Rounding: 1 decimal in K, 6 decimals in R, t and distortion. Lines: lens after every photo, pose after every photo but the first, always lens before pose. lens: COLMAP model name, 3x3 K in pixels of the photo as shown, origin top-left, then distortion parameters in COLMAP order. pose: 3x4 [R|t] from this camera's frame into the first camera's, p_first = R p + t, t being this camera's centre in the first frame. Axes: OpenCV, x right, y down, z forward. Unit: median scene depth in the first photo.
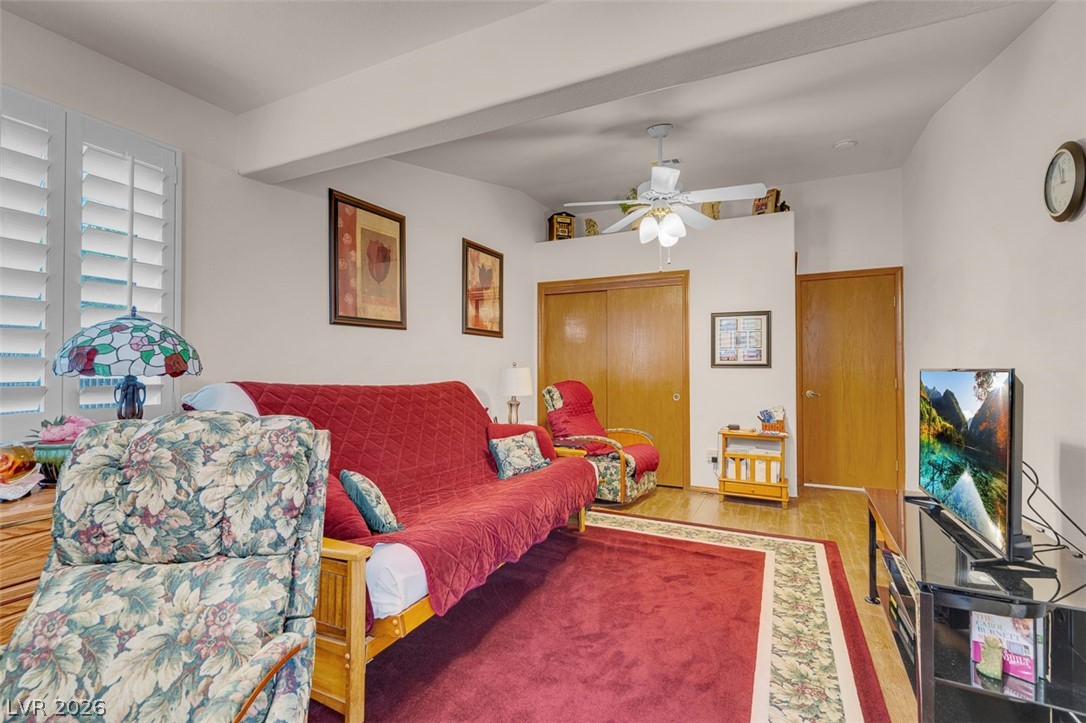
lens RADIAL K [[494.8, 0, 539.3], [0, 494.8, 352.8], [0, 0, 1]] dist [-0.002490, 0.001874]
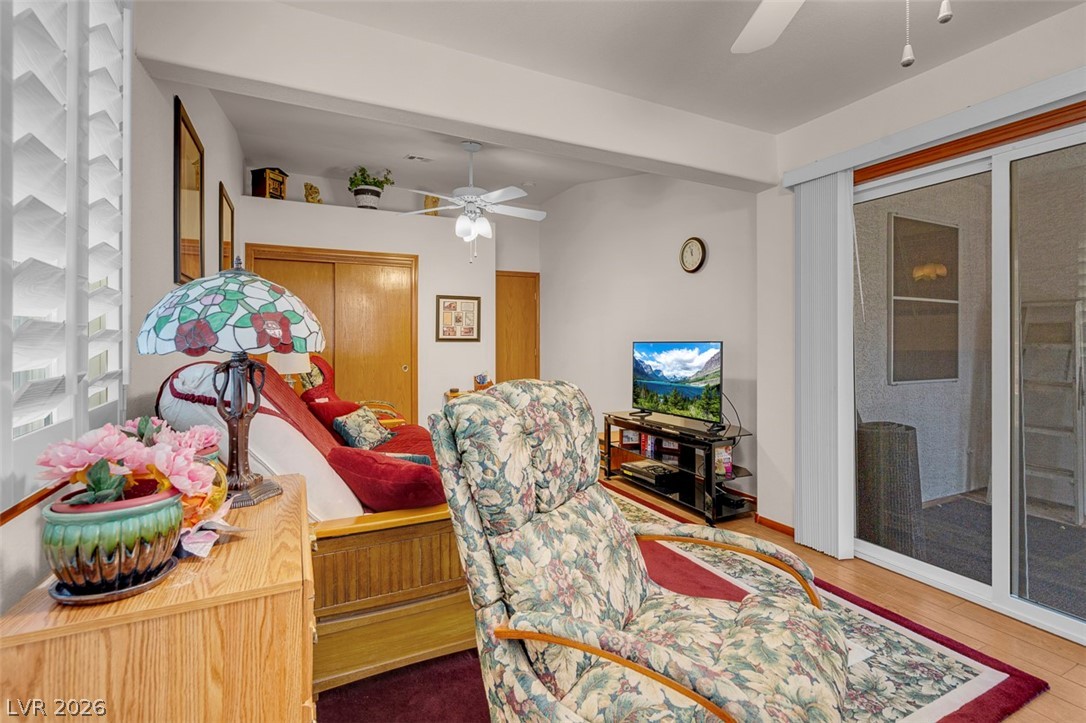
lens RADIAL K [[496.2, 0, 542.4], [0, 496.2, 336.9], [0, 0, 1]] dist [-0.002302, -0.000110]
pose [[0.611945, 0.003530, 0.790893, -0.625723], [-0.018633, 0.999777, 0.009955, 0.003768], [-0.790681, -0.020829, 0.611874, 0.115566]]
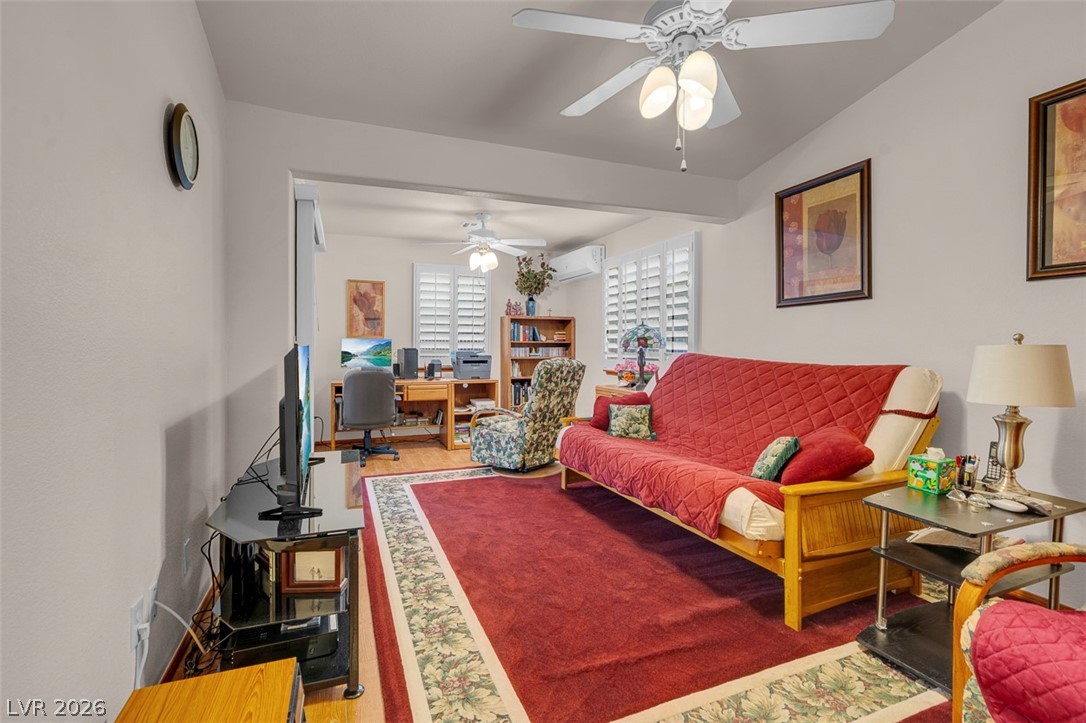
lens RADIAL K [[494.8, 0, 539.3], [0, 494.8, 352.8], [0, 0, 1]] dist [-0.002490, 0.001874]
pose [[-0.668217, 0.017108, -0.743770, 0.785556], [0.027365, 0.999624, -0.001592, 0.032981], [0.743463, -0.021417, -0.668434, 1.276710]]
